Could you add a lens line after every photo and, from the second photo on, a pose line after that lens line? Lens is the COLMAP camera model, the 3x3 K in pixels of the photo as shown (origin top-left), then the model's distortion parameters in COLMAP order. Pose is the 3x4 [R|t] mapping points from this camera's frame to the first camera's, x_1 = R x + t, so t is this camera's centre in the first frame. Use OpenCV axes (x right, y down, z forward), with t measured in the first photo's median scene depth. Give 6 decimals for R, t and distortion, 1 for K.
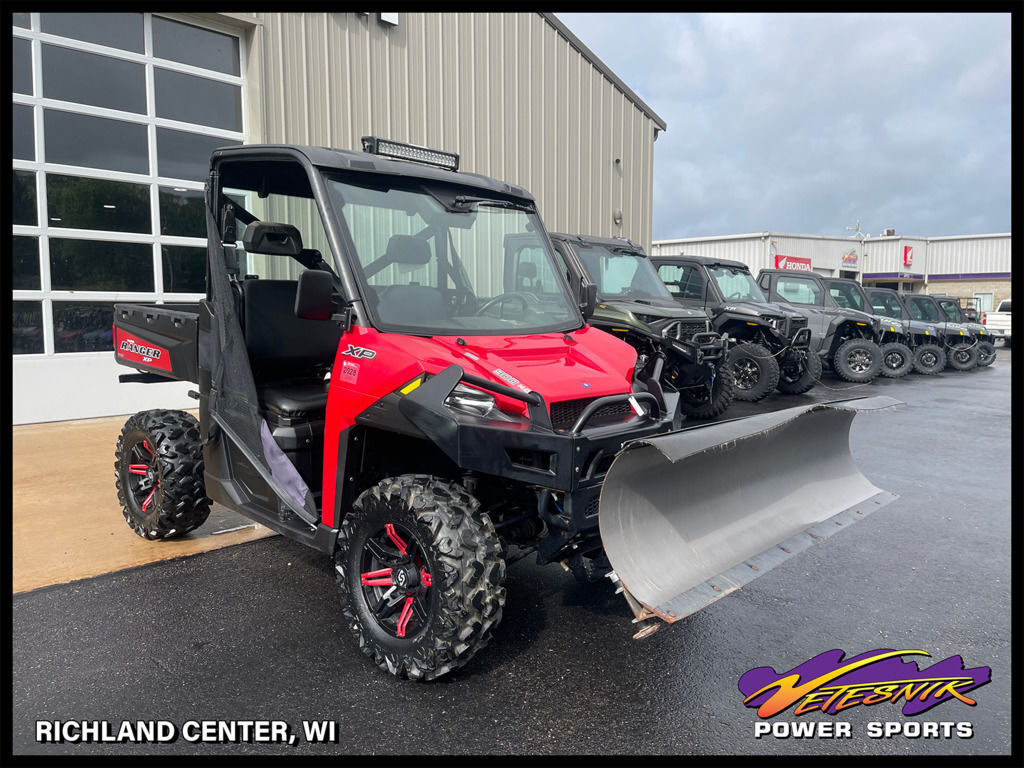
lens RADIAL K [[769.7, 0, 511.0], [0, 769.7, 374.8], [0, 0, 1]] dist [0.035070, -0.034210]
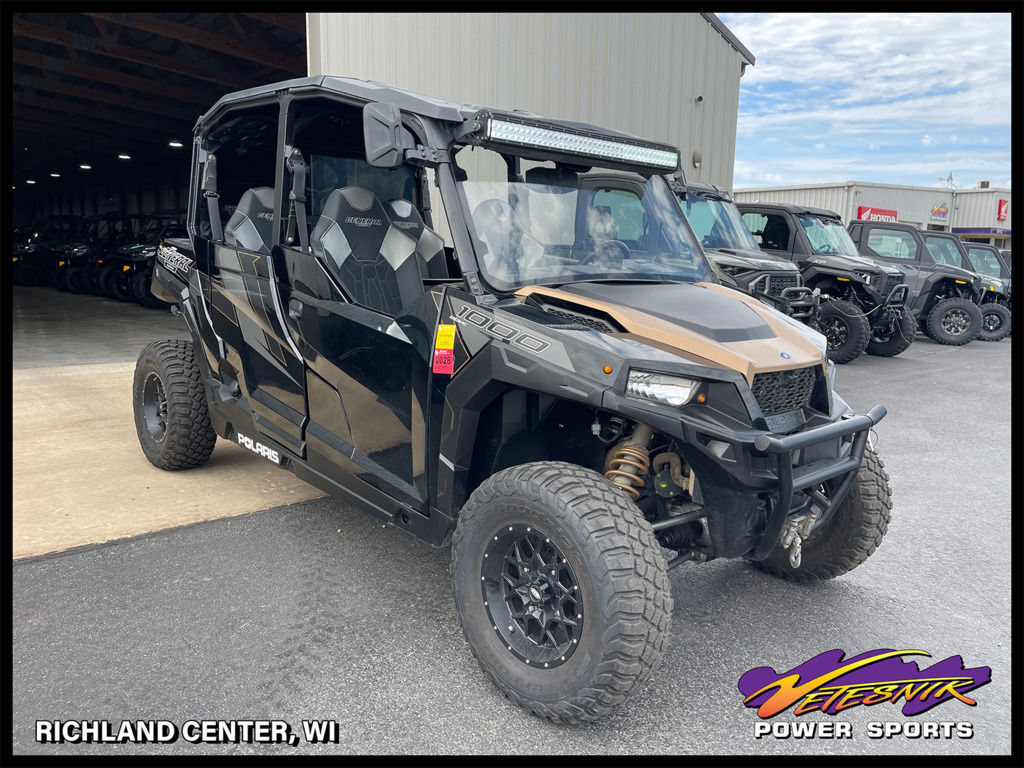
lens RADIAL K [[769.7, 0, 514.4], [0, 769.7, 385.2], [0, 0, 1]] dist [0.035070, -0.034210]
pose [[0.996889, 0.033809, -0.071195, -0.008325], [-0.028125, 0.996447, 0.079390, -0.002153], [0.073626, -0.077141, 0.994298, 0.045874]]
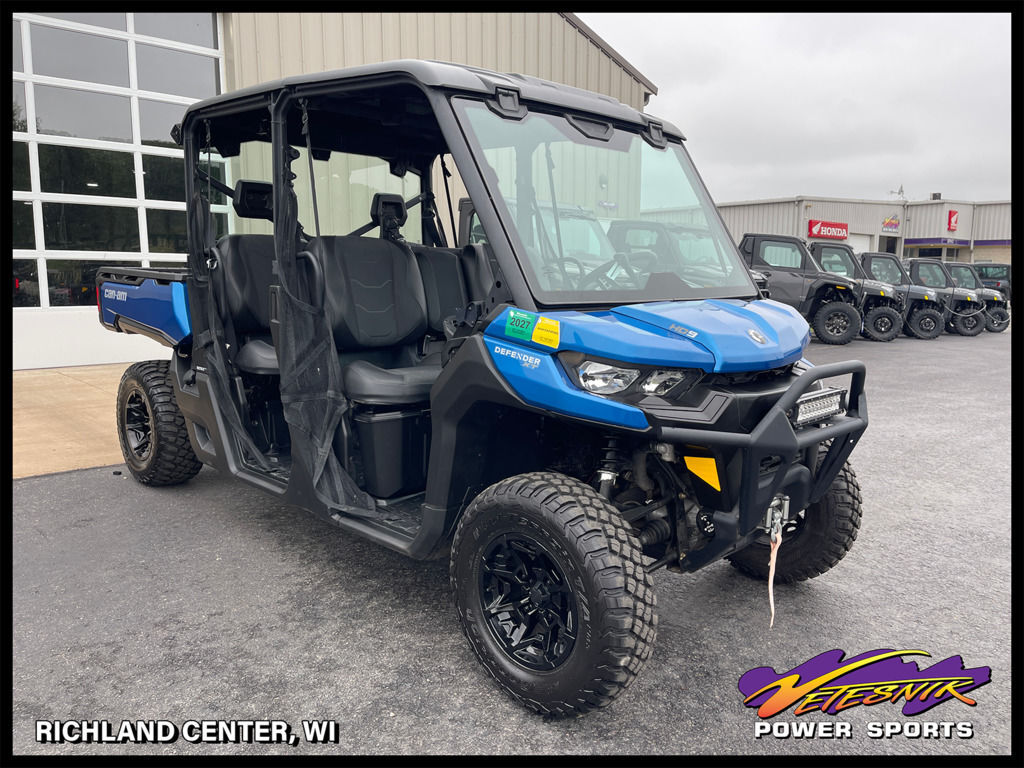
lens RADIAL K [[769.7, 0, 521.5], [0, 769.7, 392.0], [0, 0, 1]] dist [0.035070, -0.034210]
pose [[0.998504, 0.012117, -0.053324, 0.117300], [-0.008641, 0.997851, 0.064955, 0.012486], [0.053997, -0.064397, 0.996462, -0.066635]]
